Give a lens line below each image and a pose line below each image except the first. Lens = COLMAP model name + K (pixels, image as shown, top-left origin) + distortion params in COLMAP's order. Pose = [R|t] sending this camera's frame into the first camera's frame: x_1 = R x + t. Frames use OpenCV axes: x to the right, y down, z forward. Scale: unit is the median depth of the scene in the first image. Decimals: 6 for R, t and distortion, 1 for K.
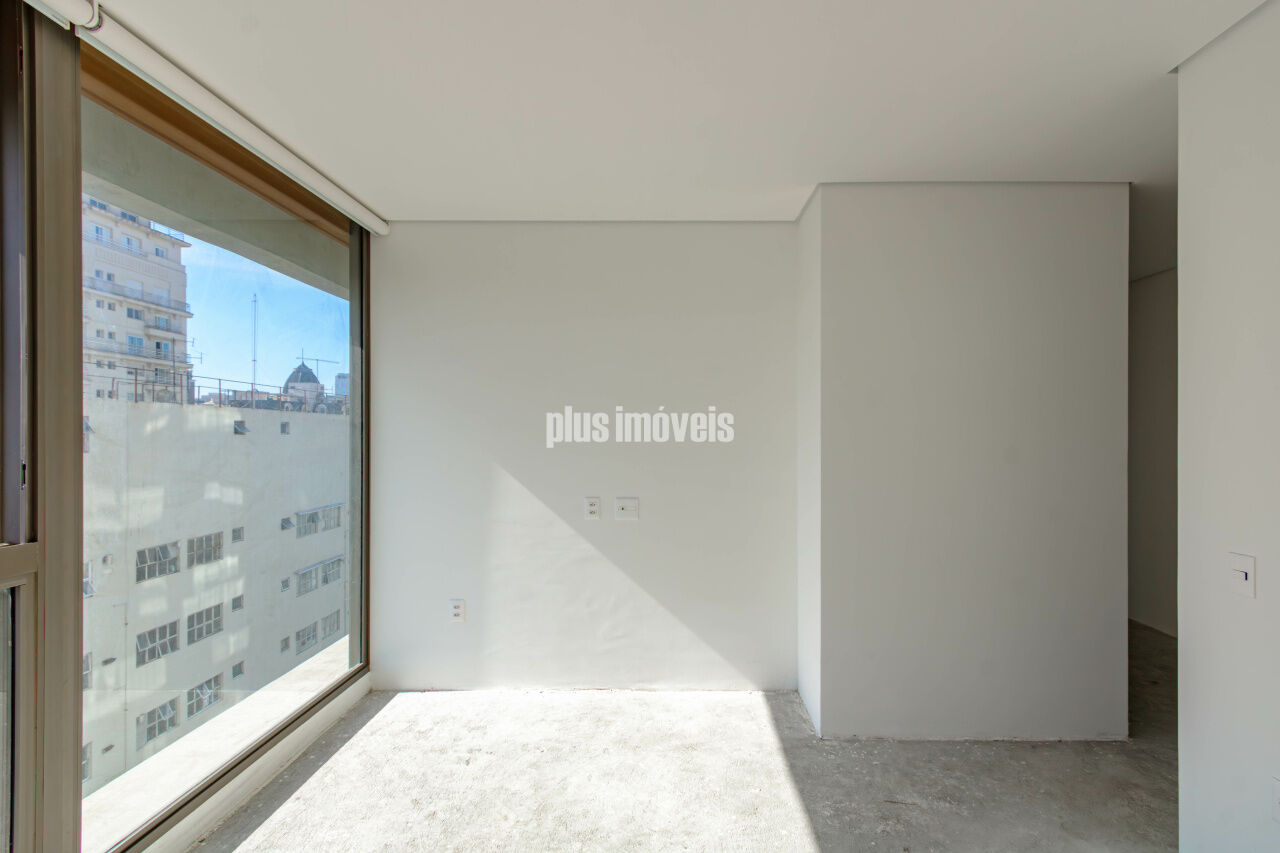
lens RADIAL K [[602.6, 0, 660.4], [0, 602.6, 435.7], [0, 0, 1]] dist [0.012318, -0.003662]
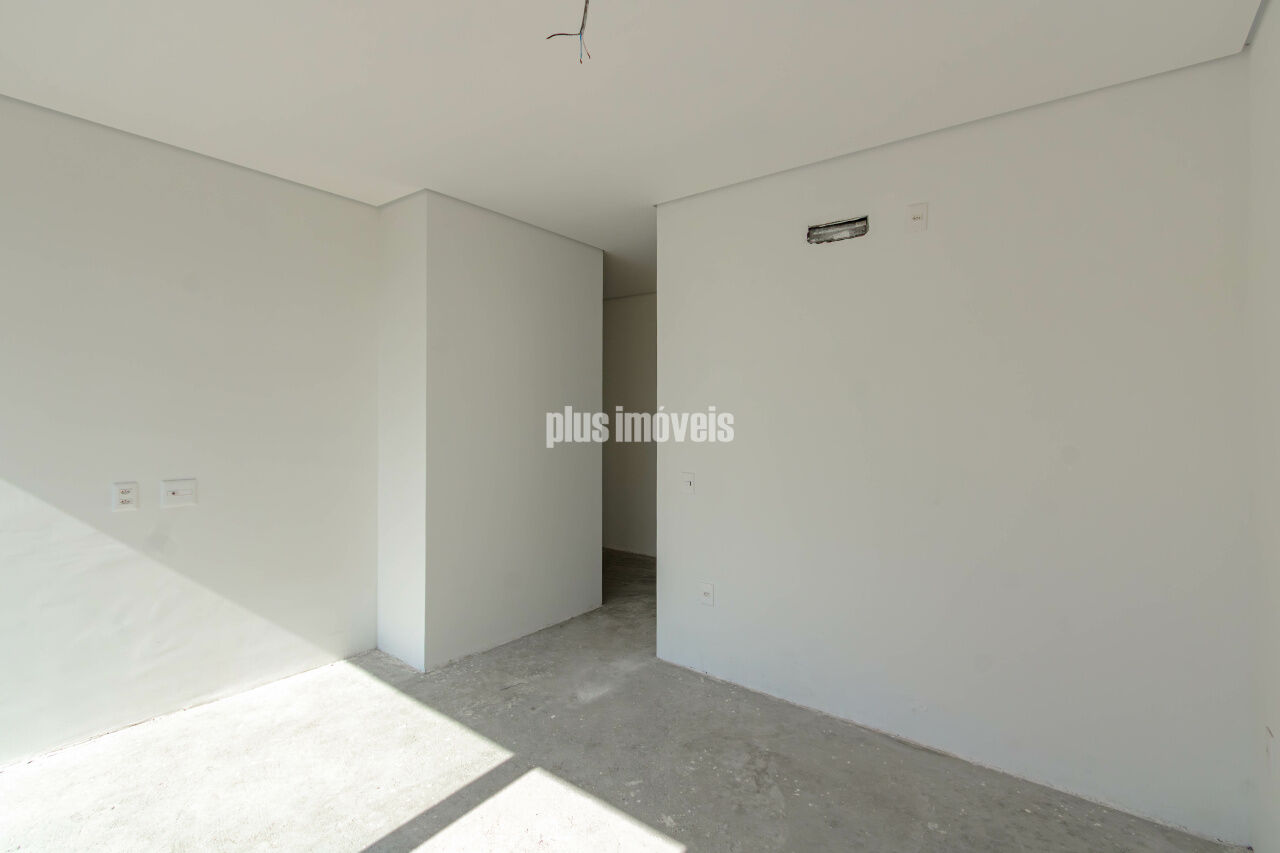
lens RADIAL K [[596.8, 0, 652.2], [0, 596.8, 403.5], [0, 0, 1]] dist [0.014068, -0.002478]
pose [[0.597032, 0.020822, 0.801947, -0.337294], [-0.005736, 0.999748, -0.021688, 0.012123], [-0.802197, 0.008349, 0.597001, -0.020109]]
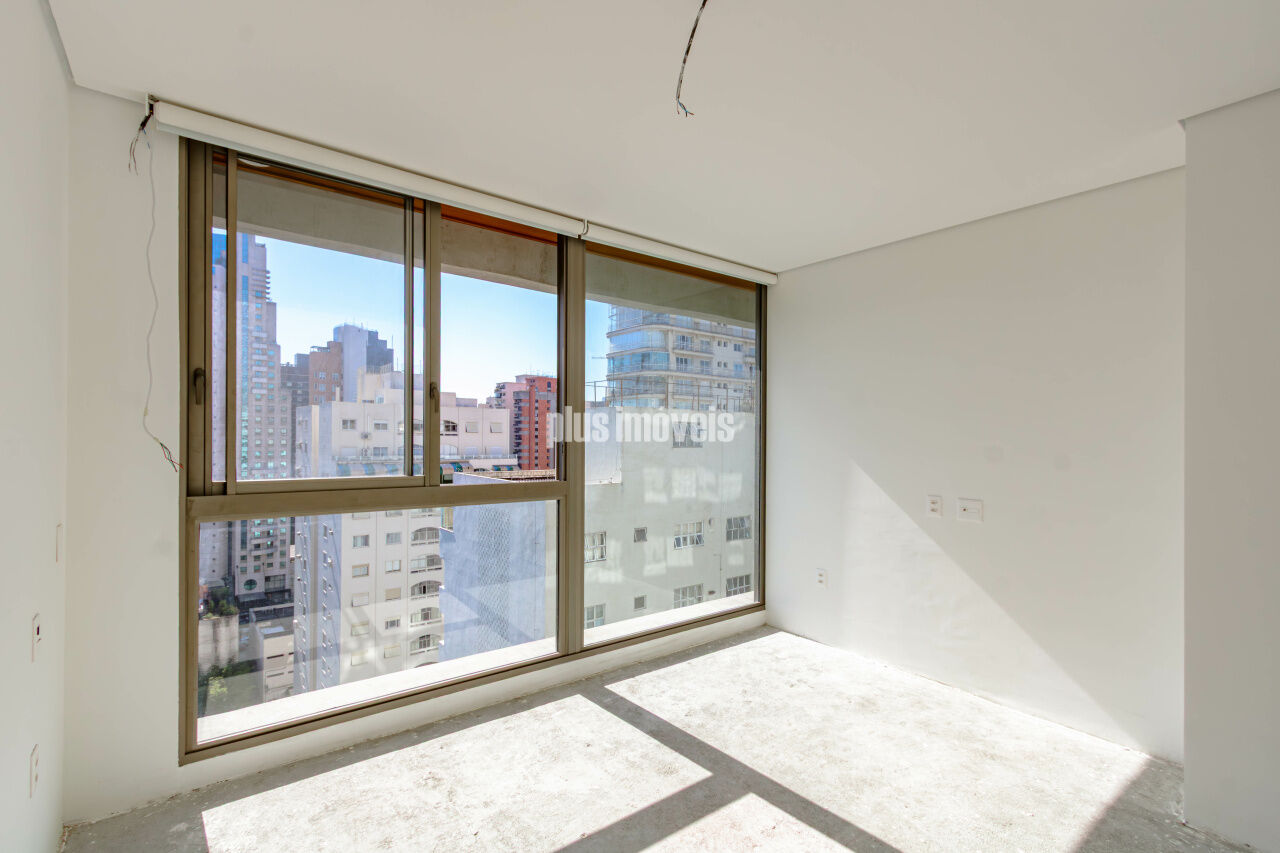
lens RADIAL K [[596.8, 0, 632.9], [0, 596.8, 439.1], [0, 0, 1]] dist [0.014068, -0.002478]
pose [[0.601725, 0.012864, -0.798600, 0.392793], [-0.015956, 0.999864, 0.004084, 0.008203], [0.798544, 0.010285, 0.601849, -0.041460]]
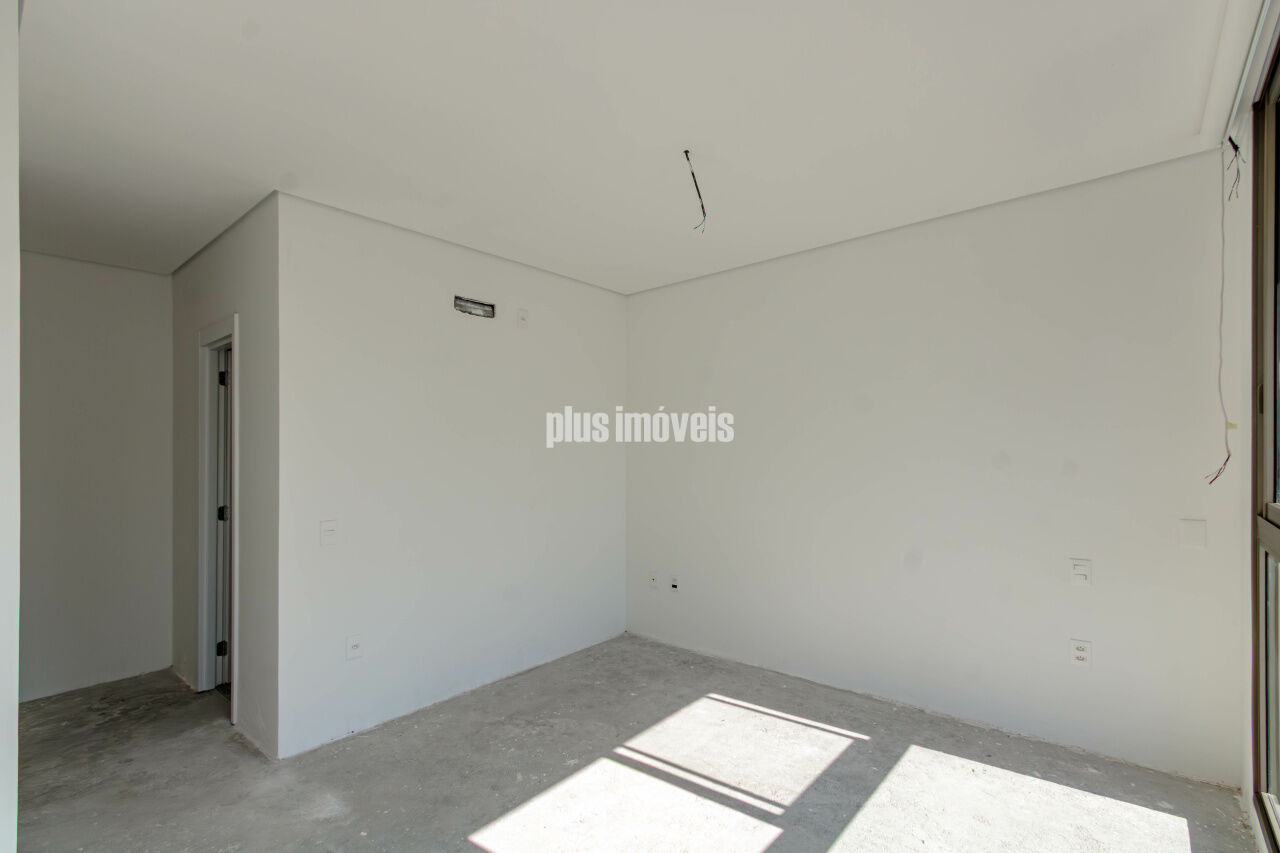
lens RADIAL K [[596.8, 0, 647.7], [0, 596.8, 433.1], [0, 0, 1]] dist [0.014068, -0.002478]
pose [[-0.772758, 0.022914, 0.634288, -0.428068], [0.017017, 0.999737, -0.015385, -0.003123], [-0.634473, -0.001095, -0.772944, 0.913077]]
